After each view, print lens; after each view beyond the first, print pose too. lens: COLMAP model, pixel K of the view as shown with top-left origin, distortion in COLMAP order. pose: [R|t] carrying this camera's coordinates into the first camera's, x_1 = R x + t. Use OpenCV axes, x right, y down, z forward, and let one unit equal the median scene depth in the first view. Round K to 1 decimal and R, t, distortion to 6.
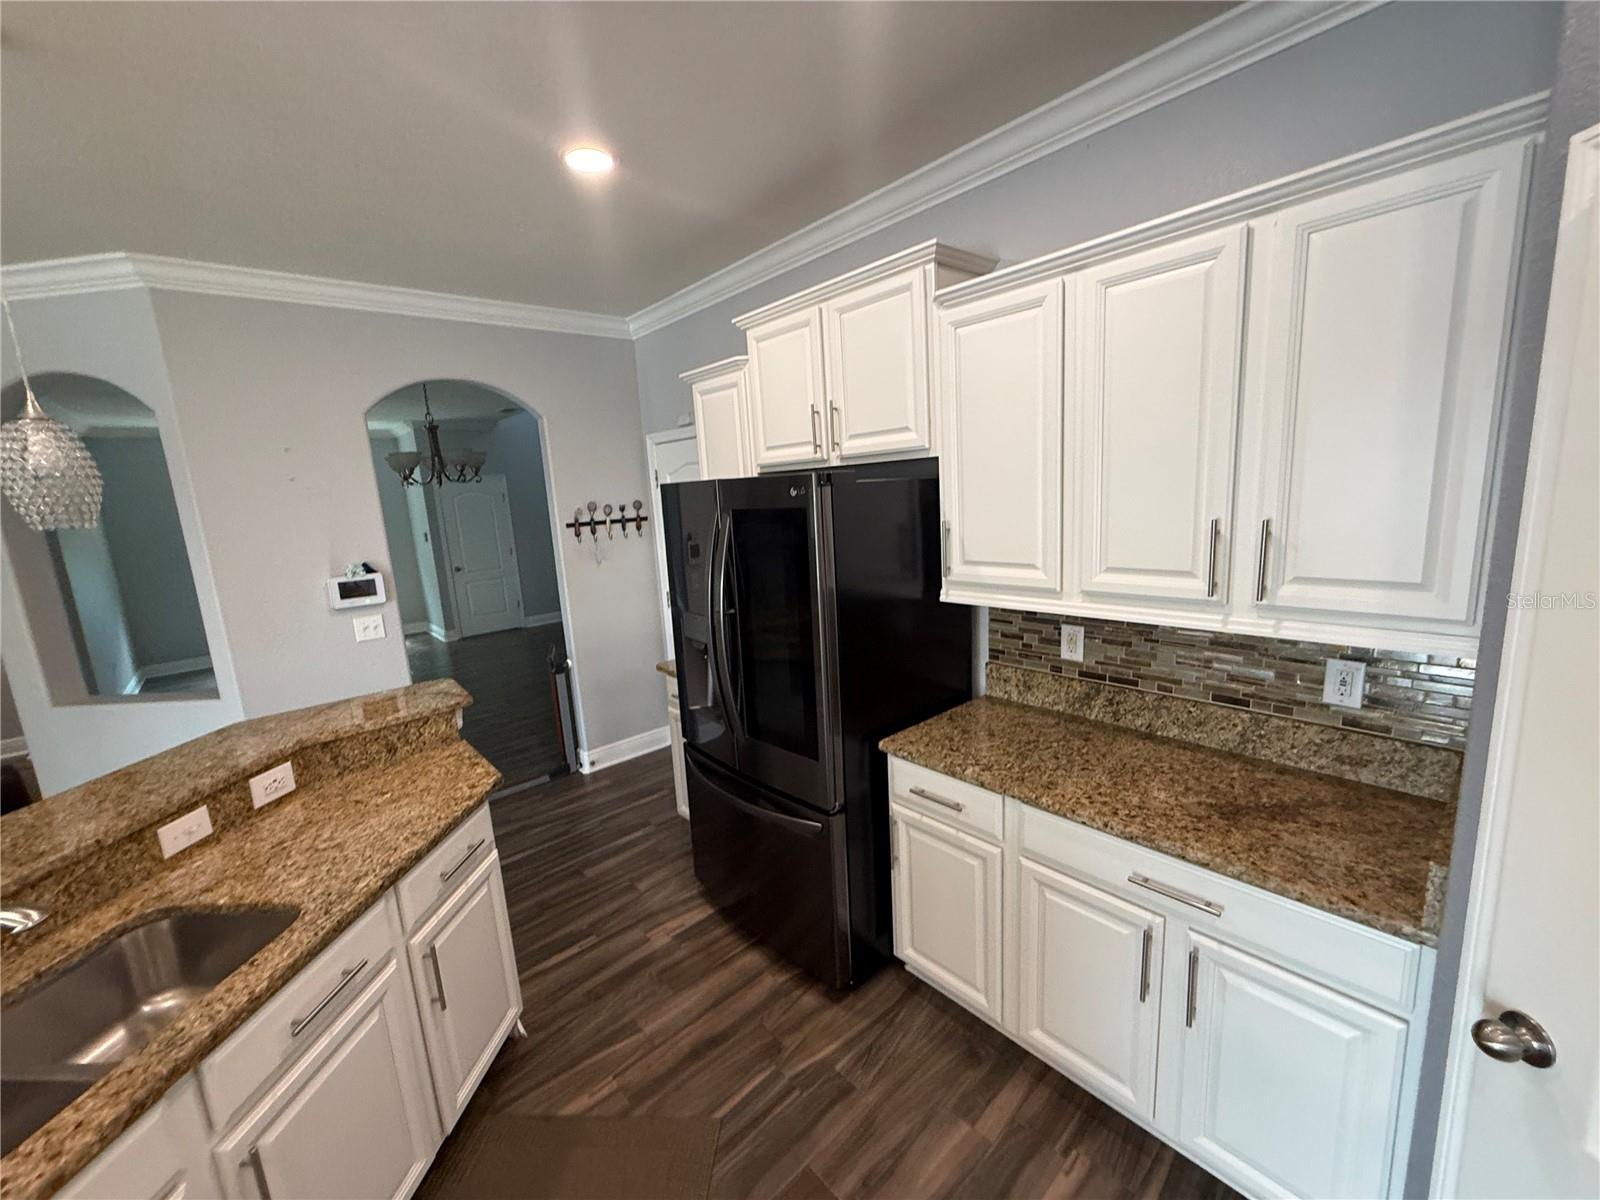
lens RADIAL K [[643.5, 0, 800.0], [0, 643.5, 600.0], [0, 0, 1]] dist [-0.001256, -0.000073]
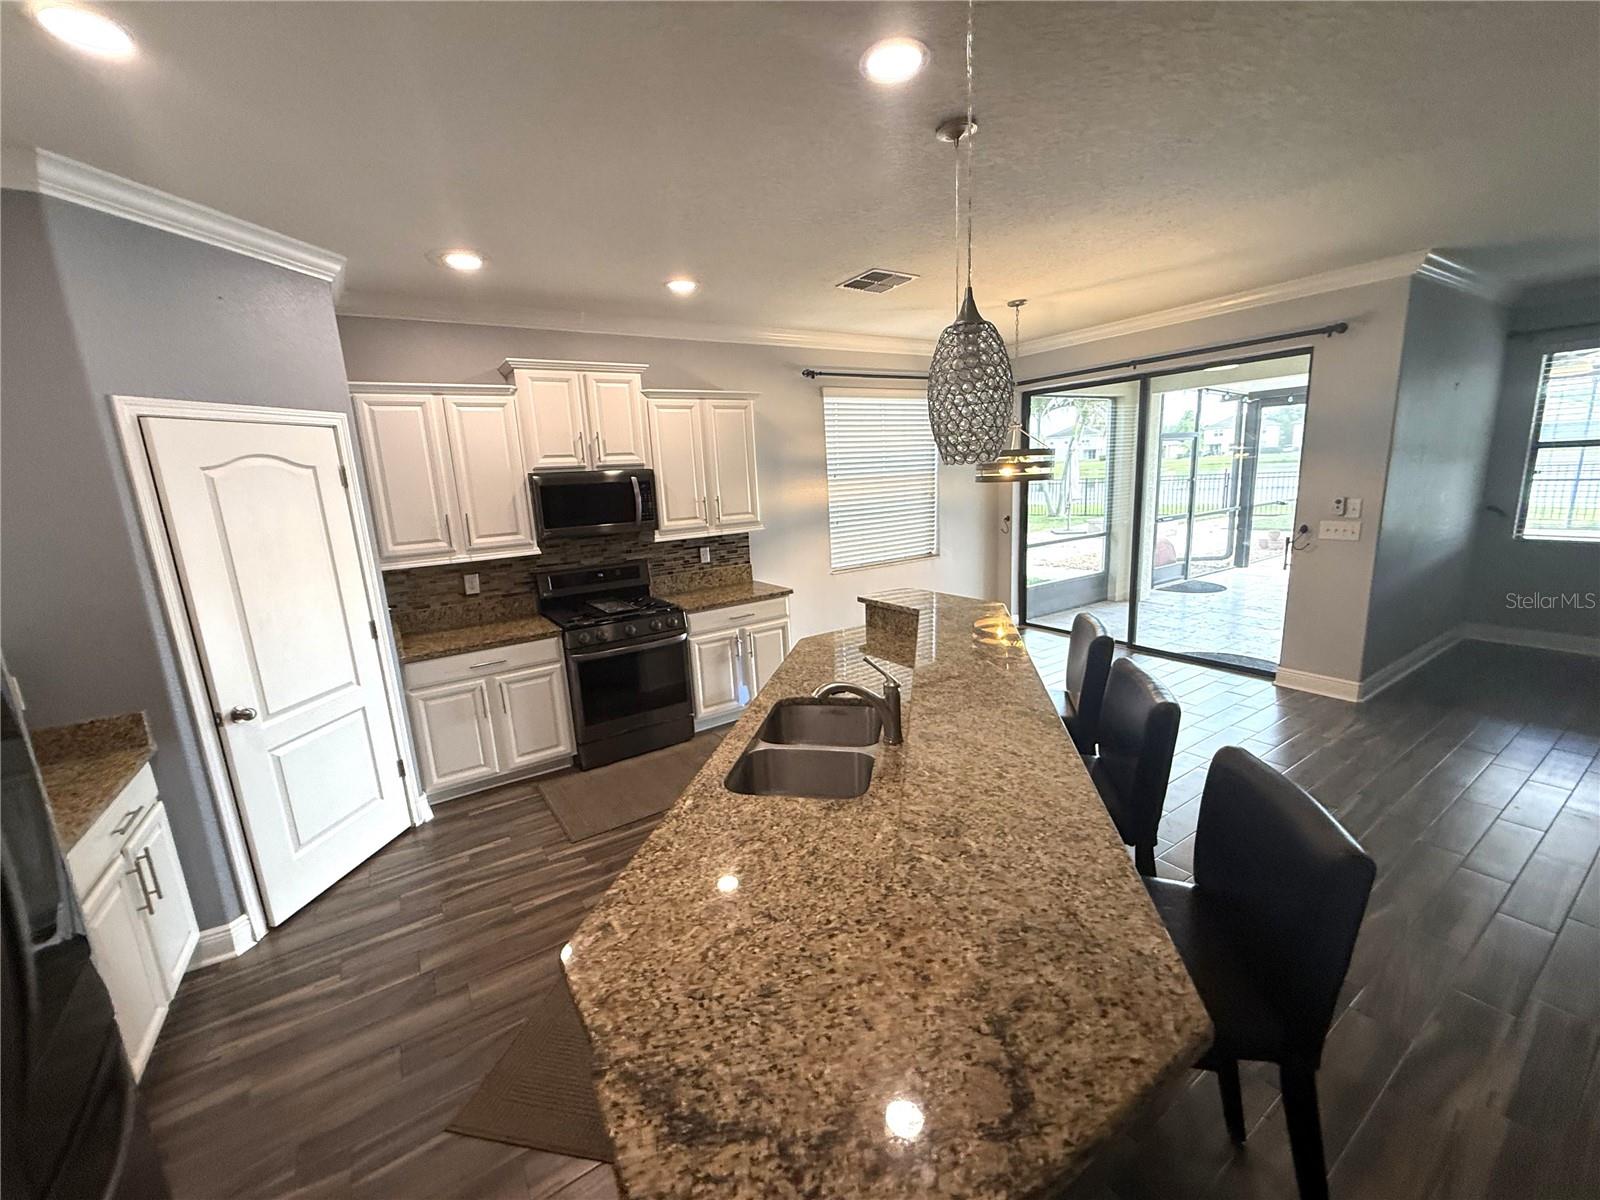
lens RADIAL K [[643.5, 0, 800.0], [0, 643.5, 600.0], [0, 0, 1]] dist [-0.001256, -0.000073]
pose [[-0.984725, 0.079318, 0.154999, -0.964655], [0.130656, 0.925039, 0.356695, -0.250318], [-0.115088, 0.371498, -0.921273, 1.695173]]
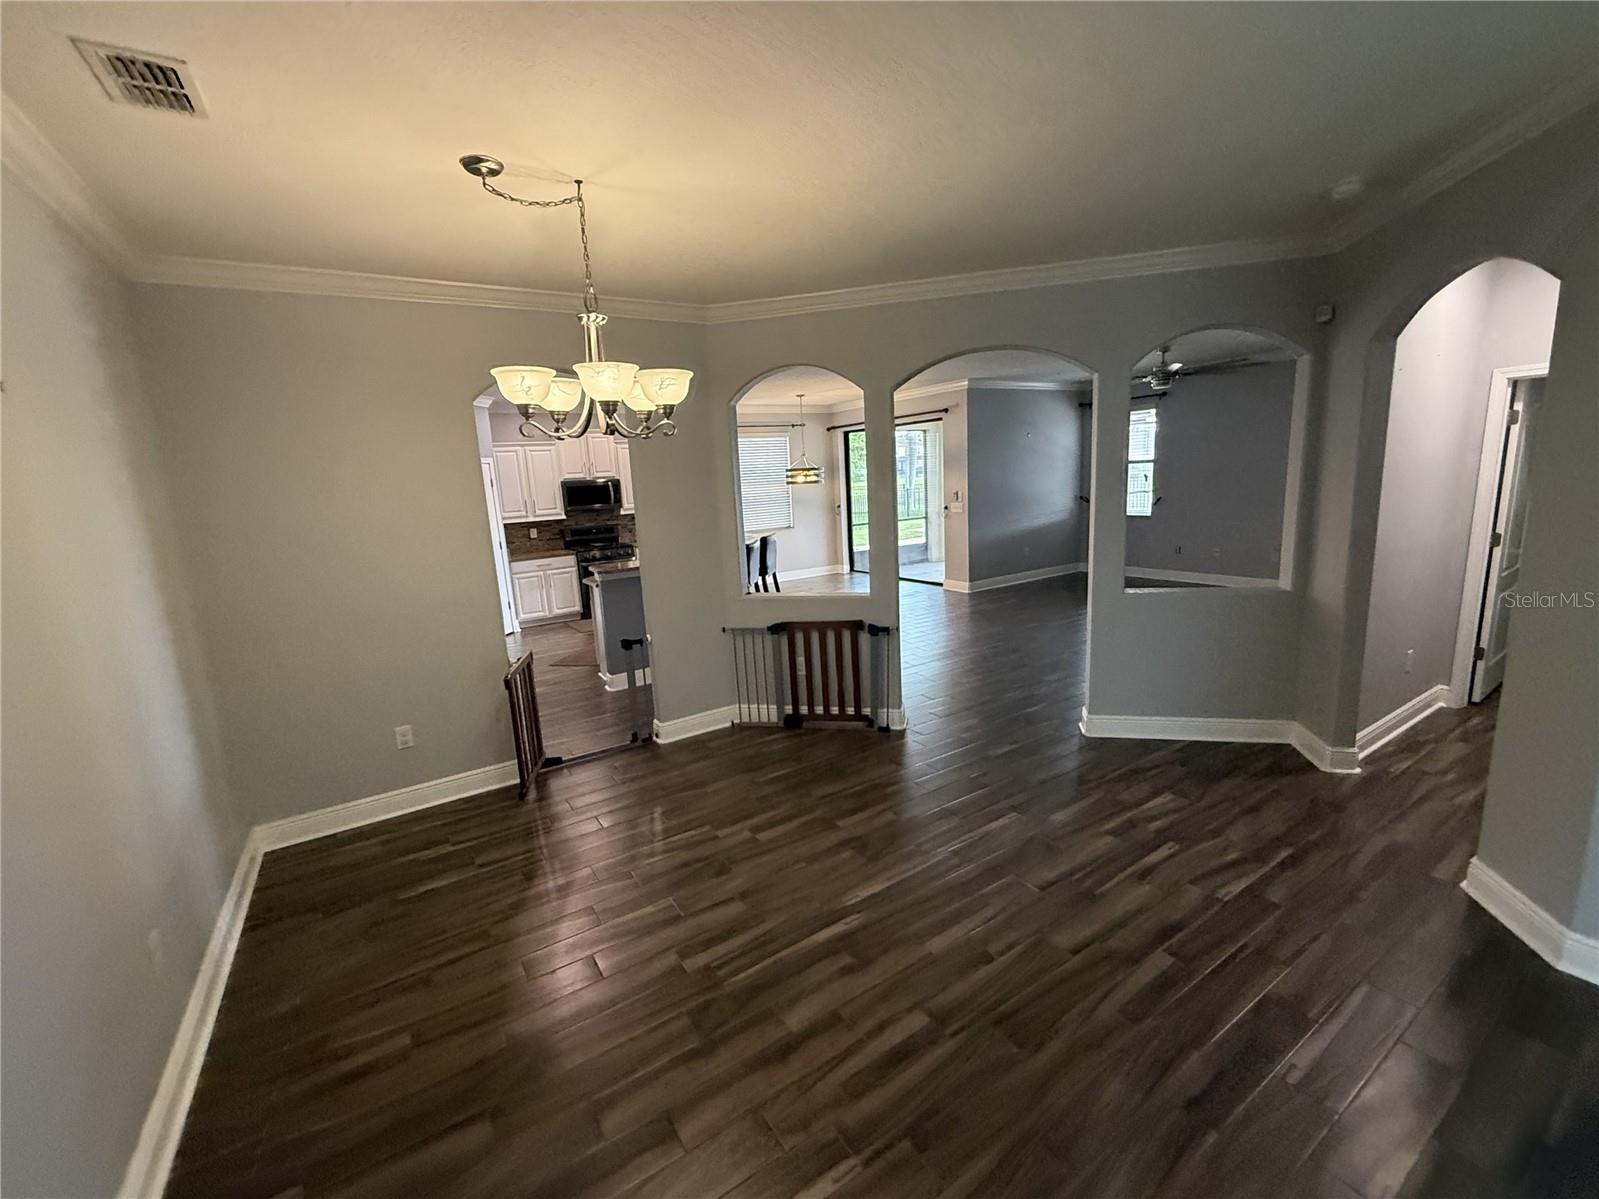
lens RADIAL K [[643.1, 0, 799.5], [0, 643.1, 599.5], [0, 0, 1]] dist [-0.001256, -0.000073]
pose [[-0.983726, 0.082364, 0.159688, -1.606173], [0.134790, 0.925955, 0.352758, -0.445286], [-0.118809, 0.368541, -0.921988, 2.979477]]
